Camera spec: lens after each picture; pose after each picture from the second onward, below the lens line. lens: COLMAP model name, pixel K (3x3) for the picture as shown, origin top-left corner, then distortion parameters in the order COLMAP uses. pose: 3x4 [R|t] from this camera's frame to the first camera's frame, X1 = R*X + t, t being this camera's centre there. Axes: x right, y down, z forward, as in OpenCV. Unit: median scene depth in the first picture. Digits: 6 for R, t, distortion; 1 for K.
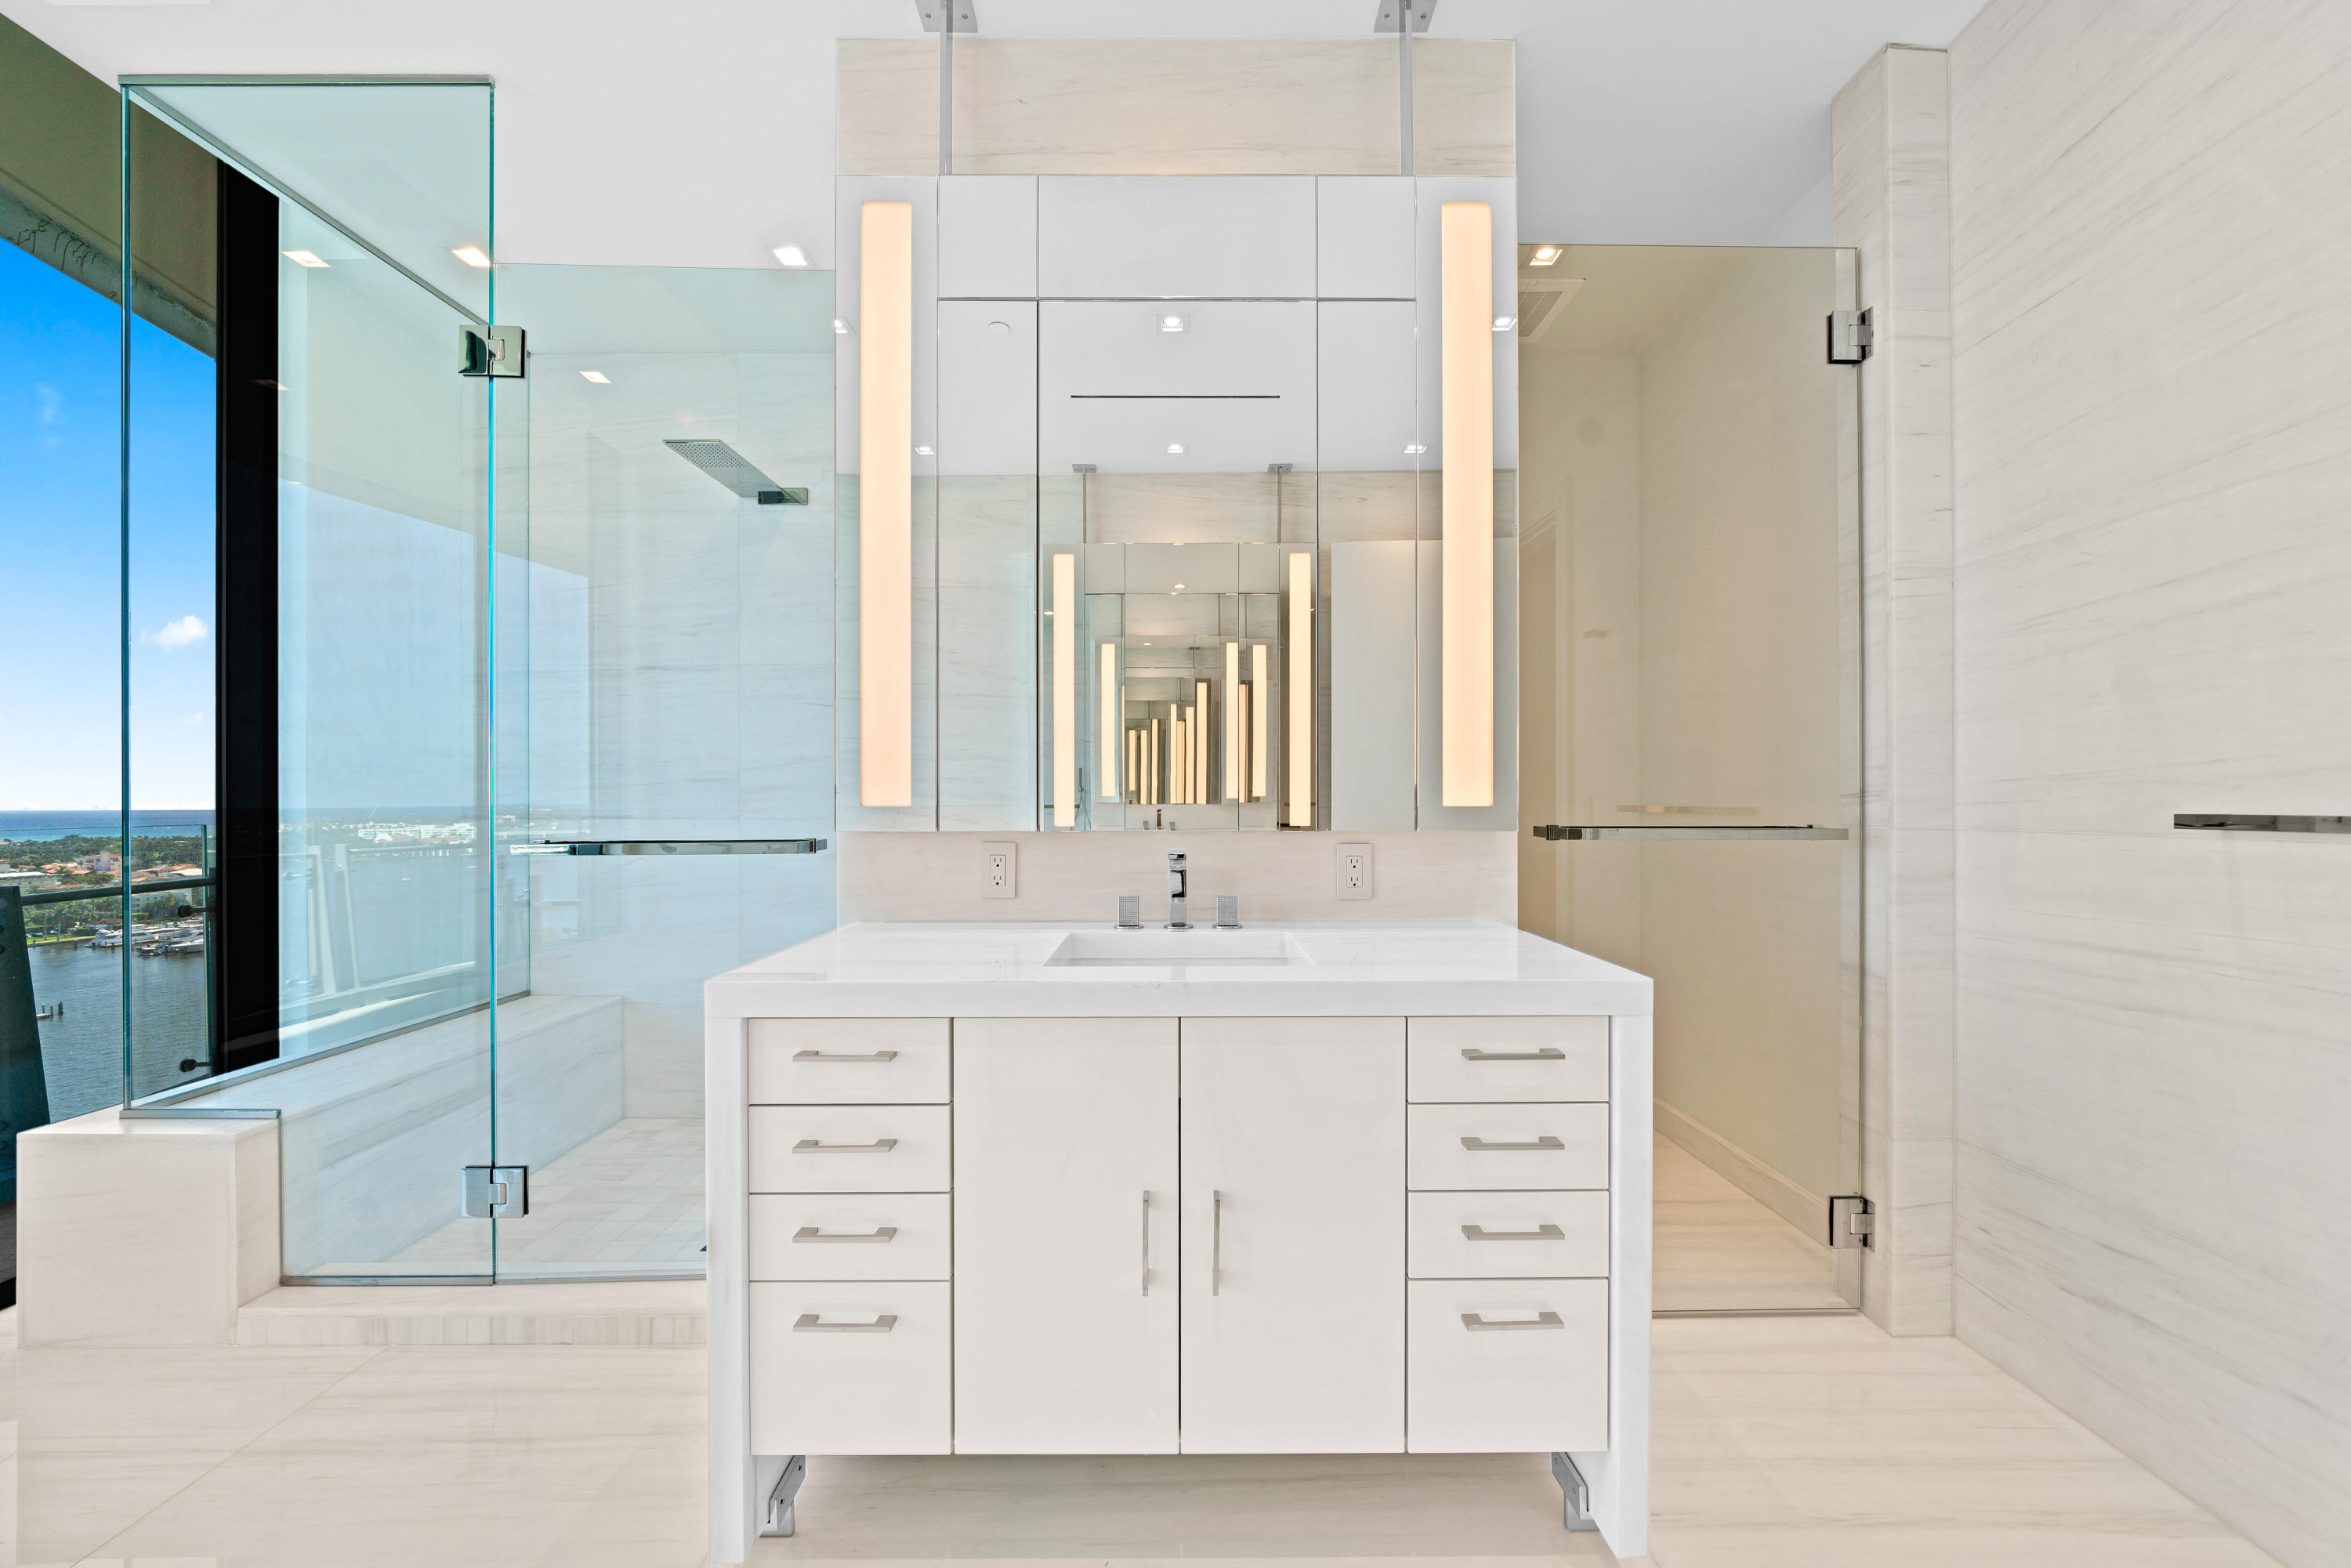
lens RADIAL K [[844.5, 0, 1178.3], [0, 844.5, 796.7], [0, 0, 1]] dist [-0.000446, -0.000183]
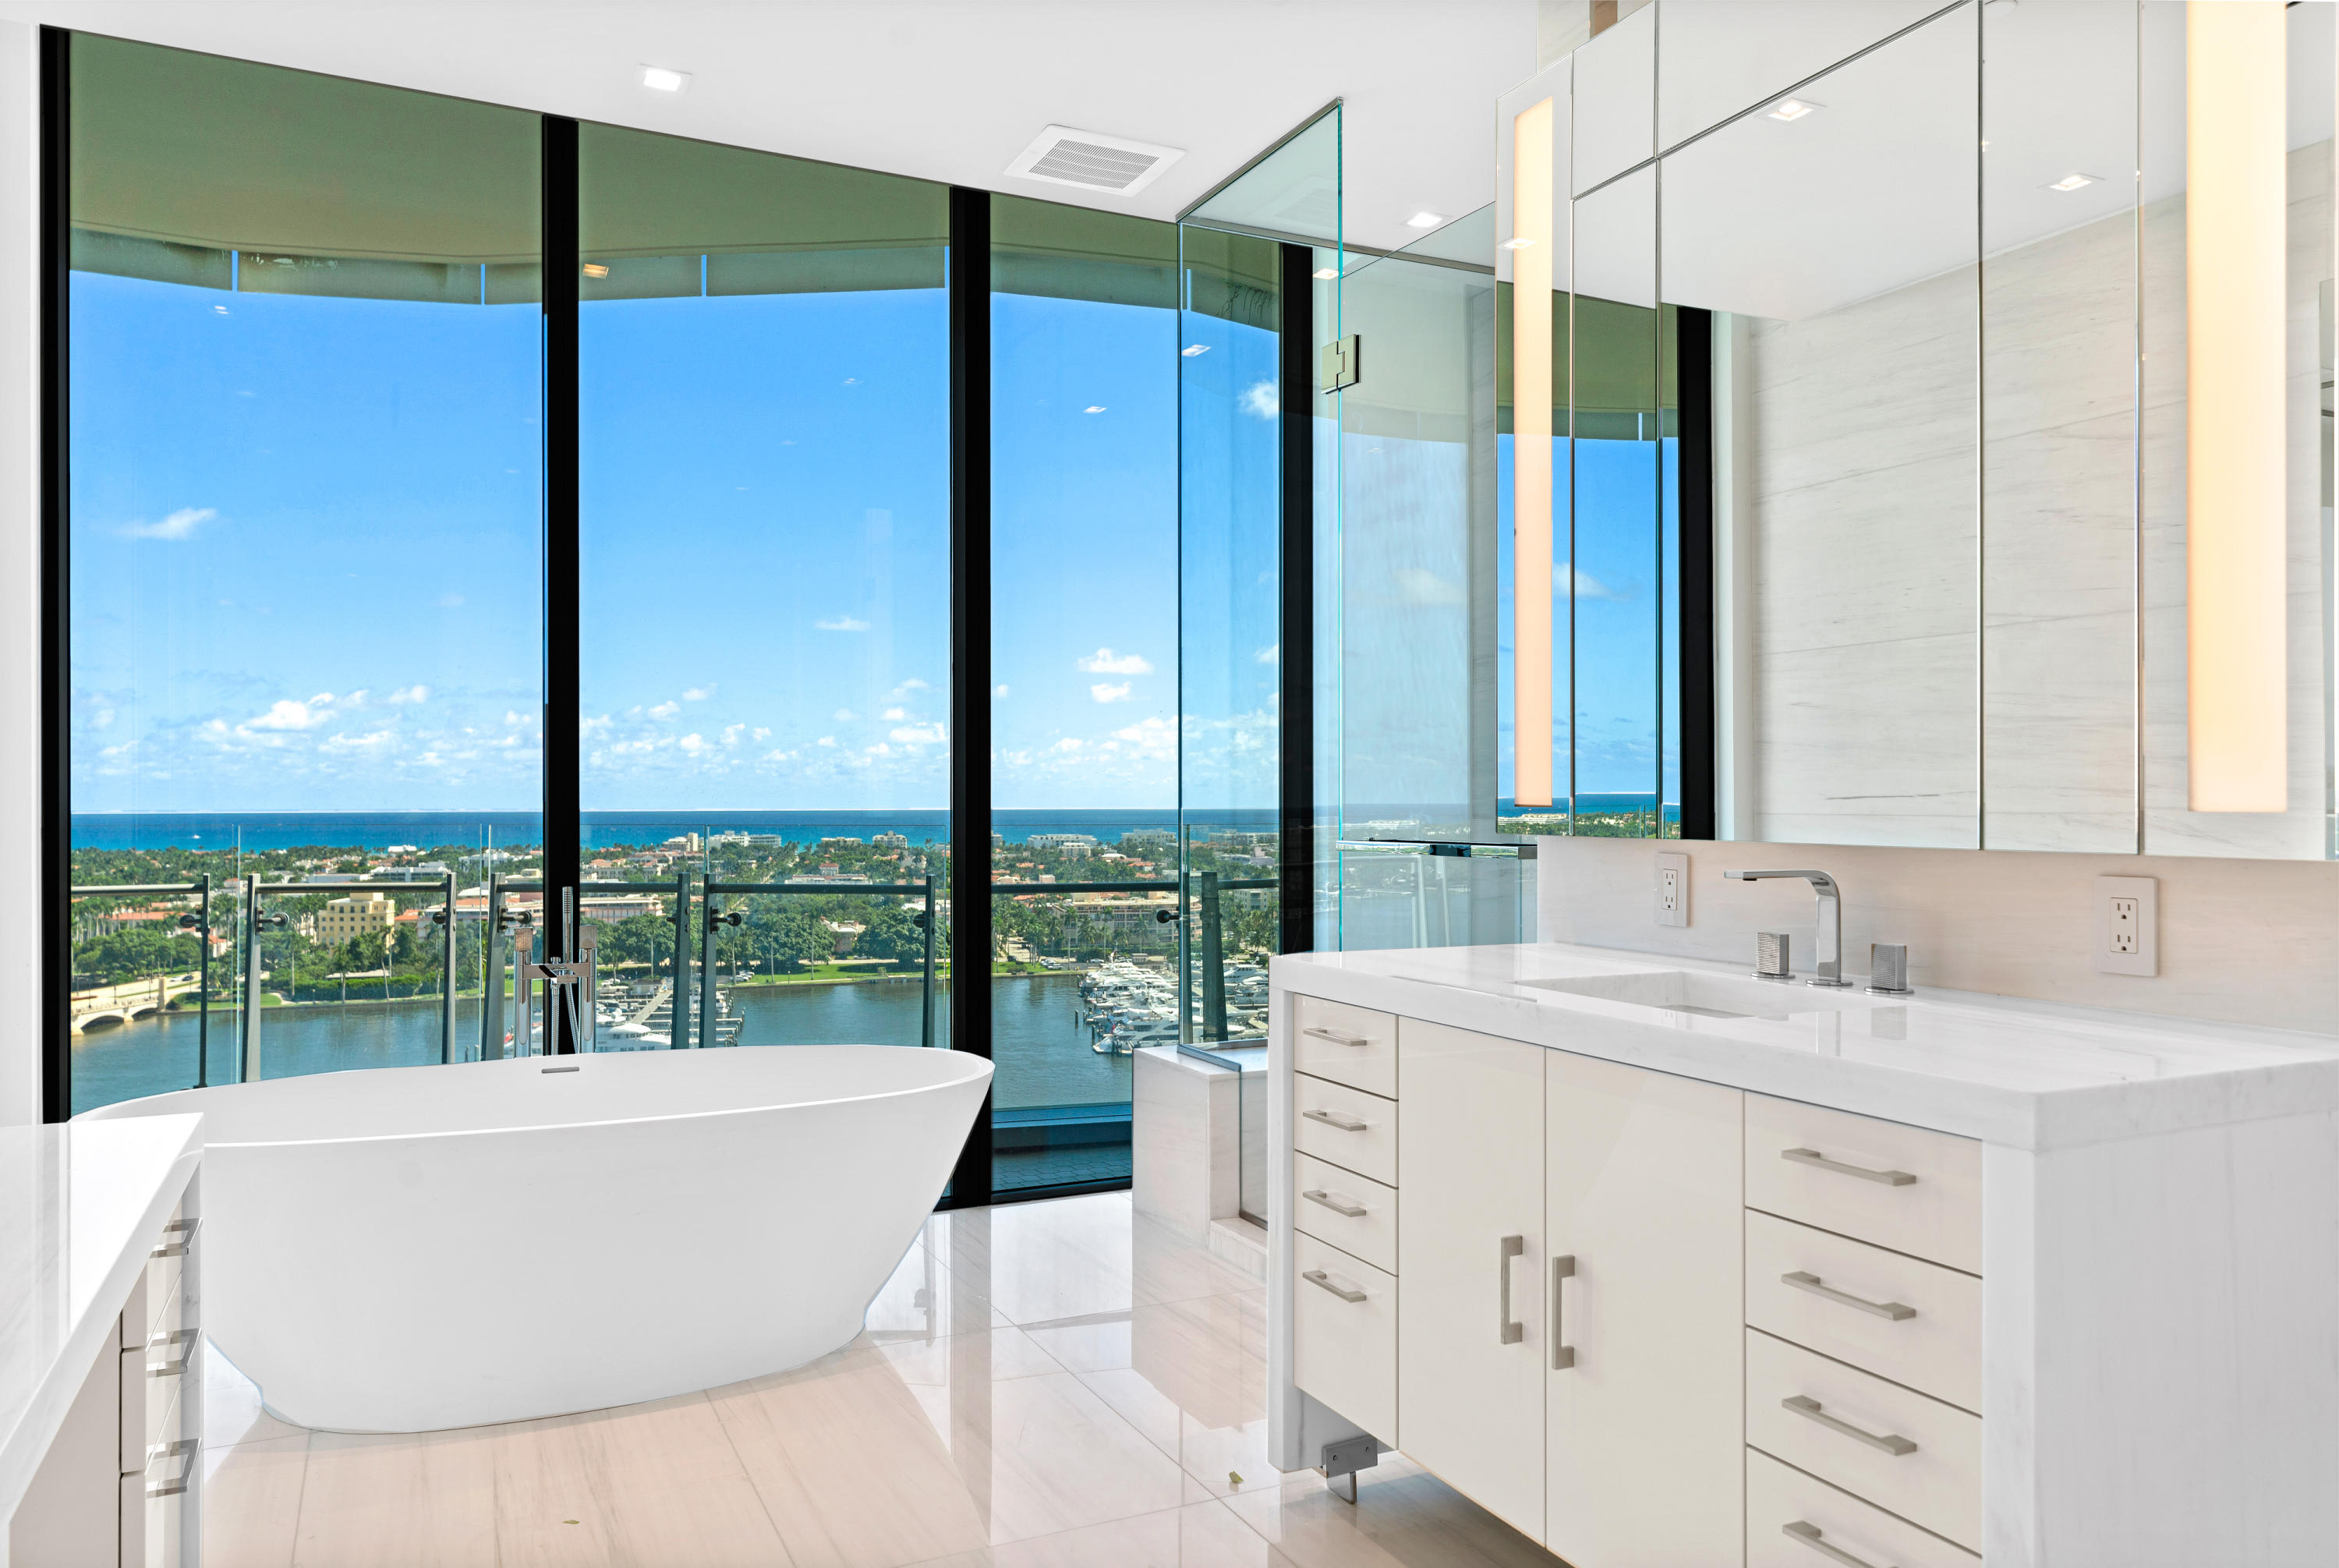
lens RADIAL K [[1588.3, 0, 1171.6], [0, 1588.3, 792.7], [0, 0, 1]] dist [0.005625, 0.003774]
pose [[0.445695, 0.000219, -0.895185, 0.849287], [0.001127, 0.999999, 0.000806, -0.002791], [0.895184, -0.001368, 0.445694, -0.052629]]
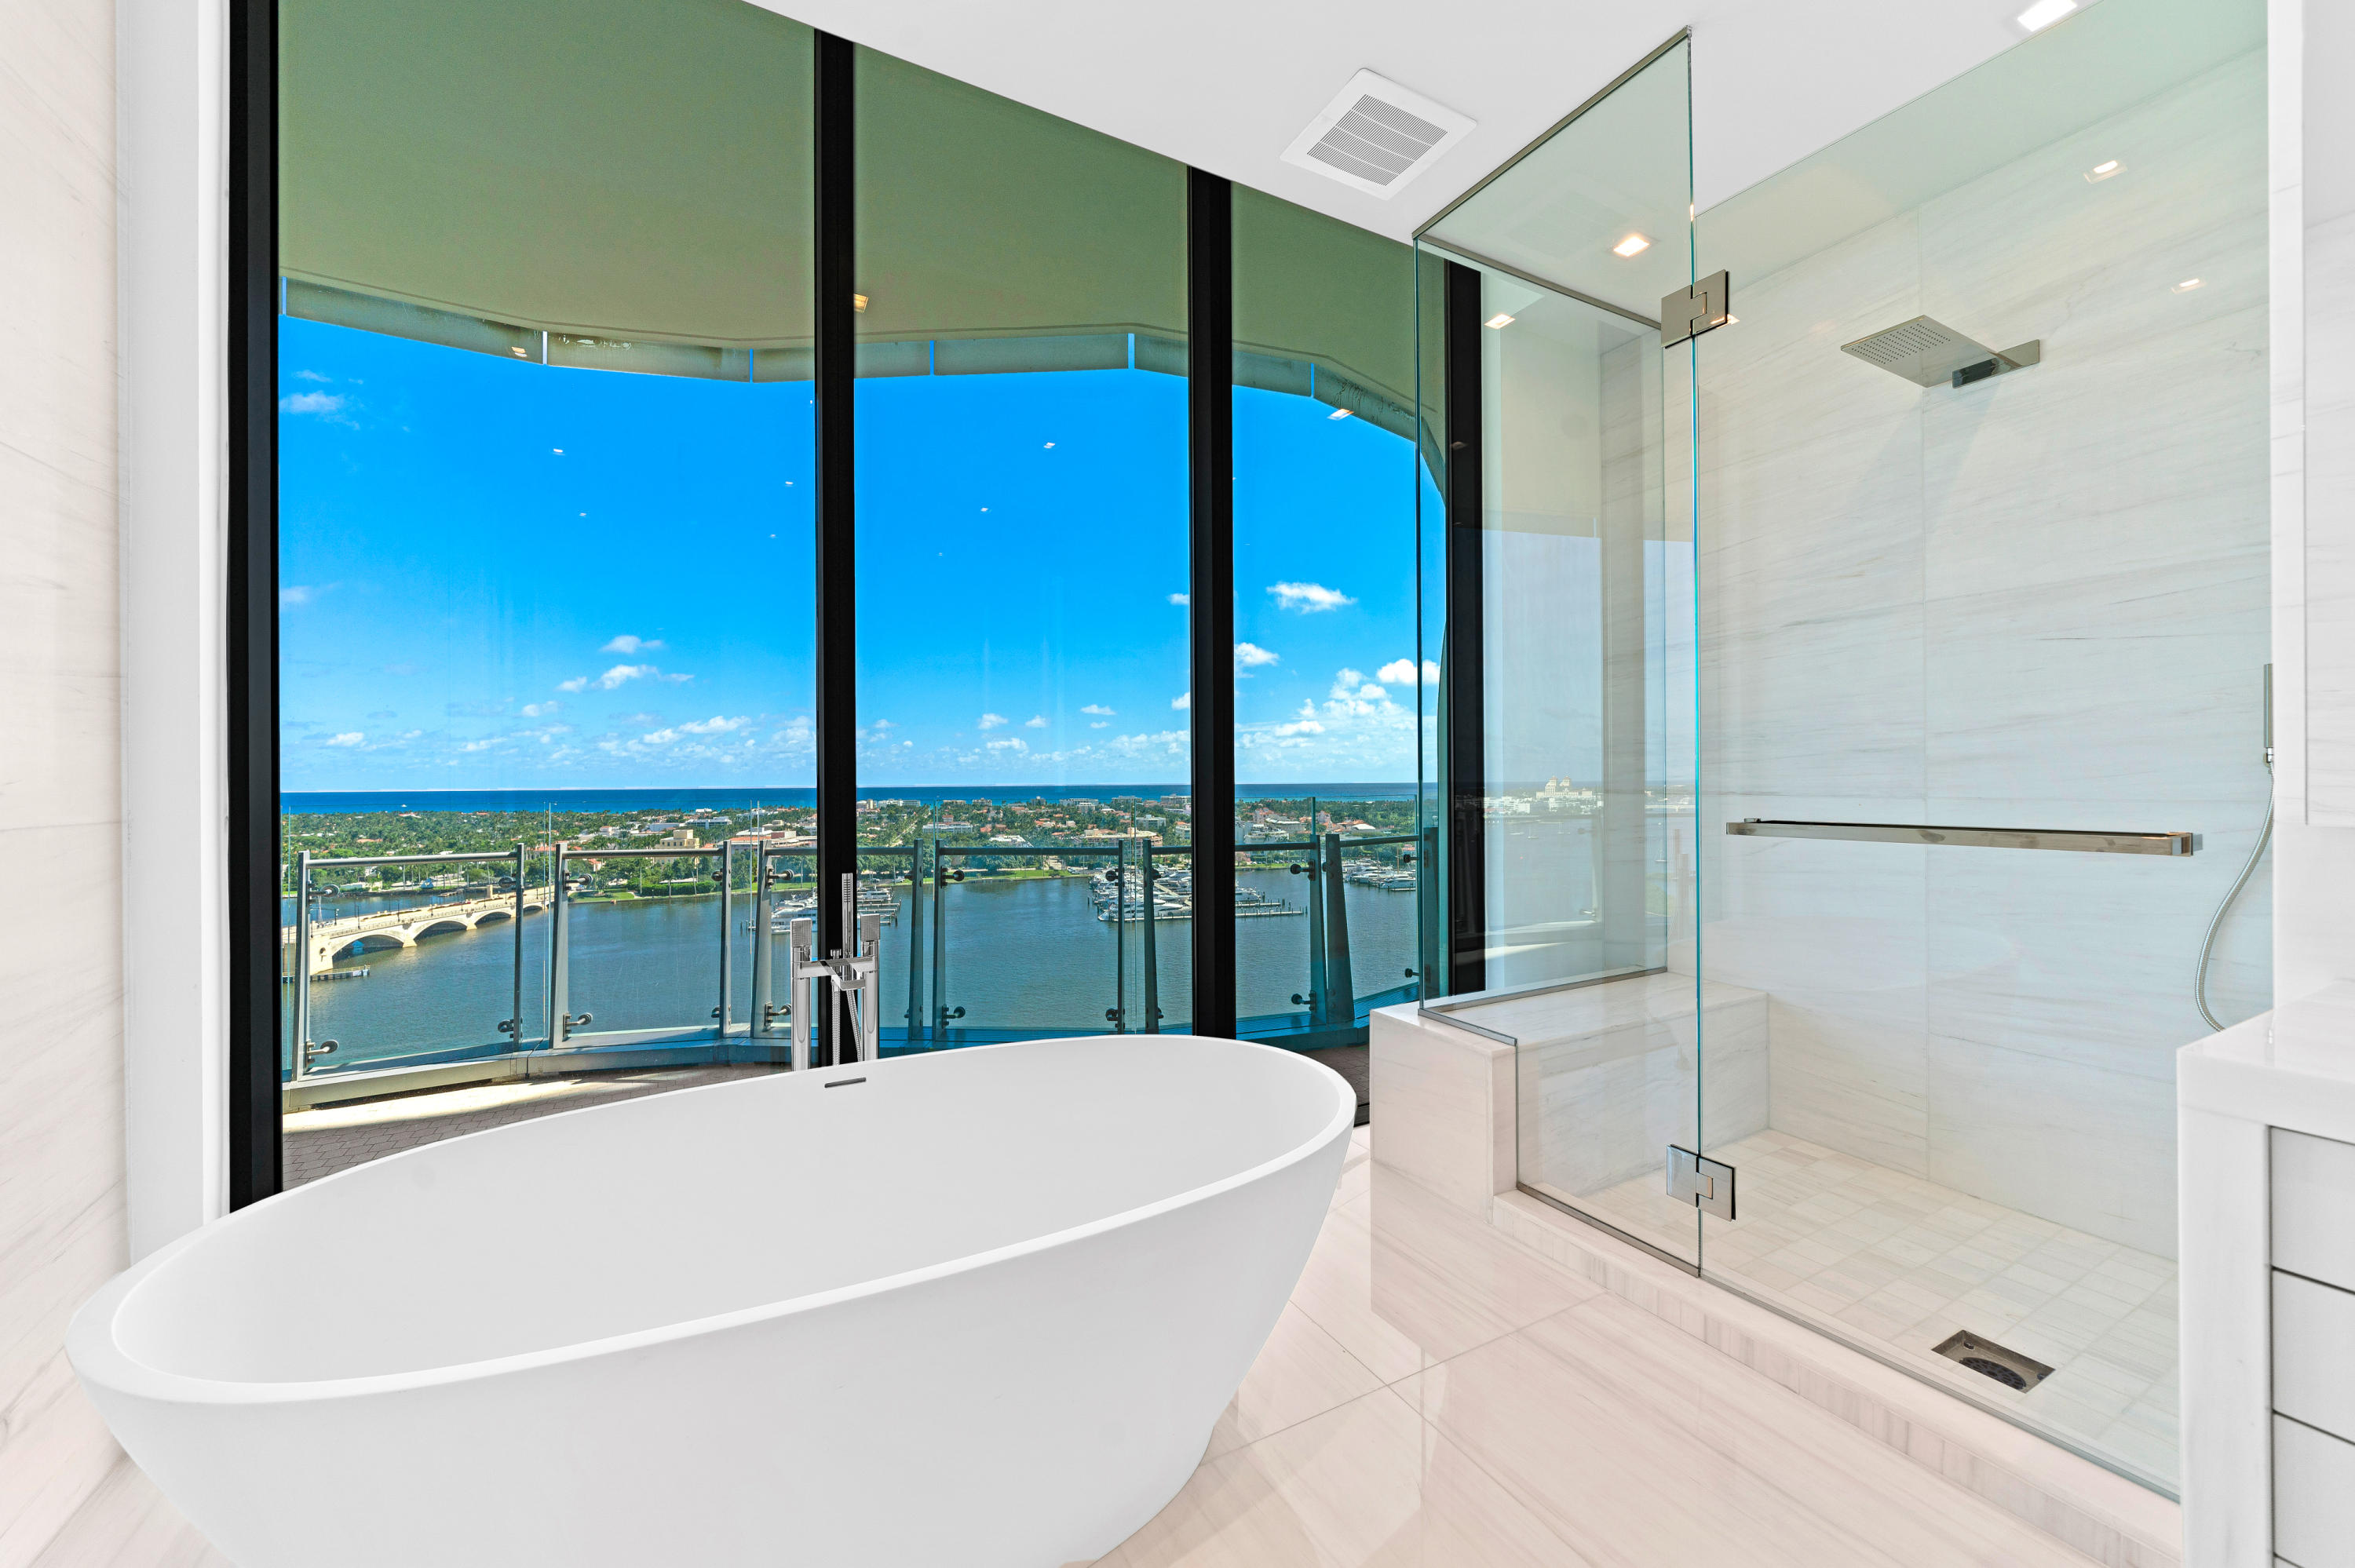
lens RADIAL K [[880.6, 0, 1182.2], [0, 880.6, 778.1], [0, 0, 1]] dist [0.000842, -0.004064]
pose [[0.487316, 0.001262, -0.873225, -0.222861], [0.004328, 0.999983, 0.003861, 0.001835], [0.873215, -0.005661, 0.487303, -0.000418]]
